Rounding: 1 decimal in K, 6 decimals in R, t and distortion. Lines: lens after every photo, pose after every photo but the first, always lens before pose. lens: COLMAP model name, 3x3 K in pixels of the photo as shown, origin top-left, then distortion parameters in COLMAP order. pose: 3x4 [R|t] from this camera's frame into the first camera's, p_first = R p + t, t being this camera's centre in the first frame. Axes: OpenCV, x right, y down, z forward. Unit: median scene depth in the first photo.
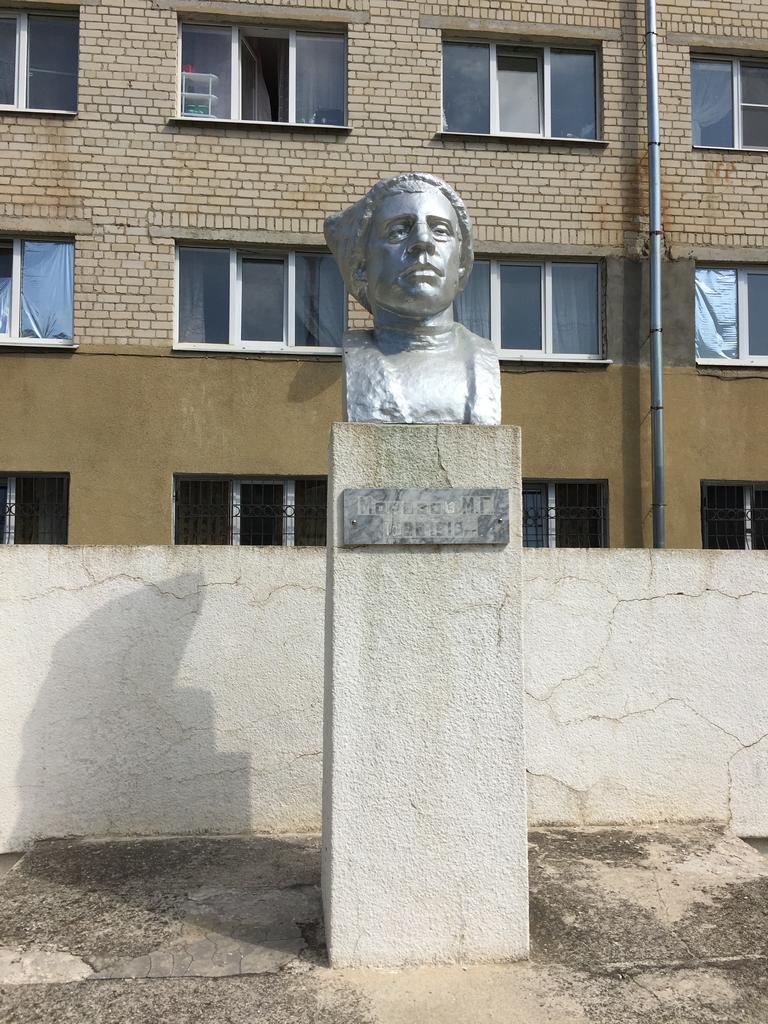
lens RADIAL K [[877.2, 0, 384.7], [0, 877.2, 512.4], [0, 0, 1]] dist [0.054628, -0.057903]
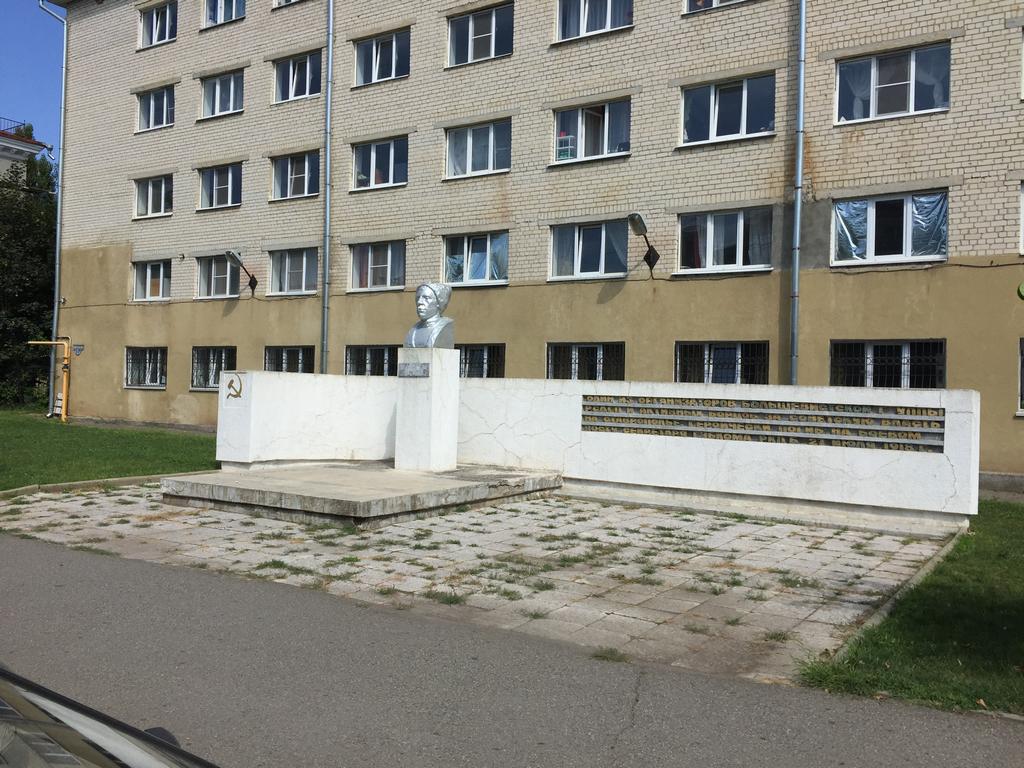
lens RADIAL K [[913.9, 0, 512.1], [0, 913.9, 383.2], [0, 0, 1]] dist [0.045324, -0.004517]
pose [[0.774967, 0.012828, -0.631872, 1.010334], [0.011620, 0.999336, 0.034540, -0.023963], [0.631895, -0.034109, 0.774303, -0.672035]]
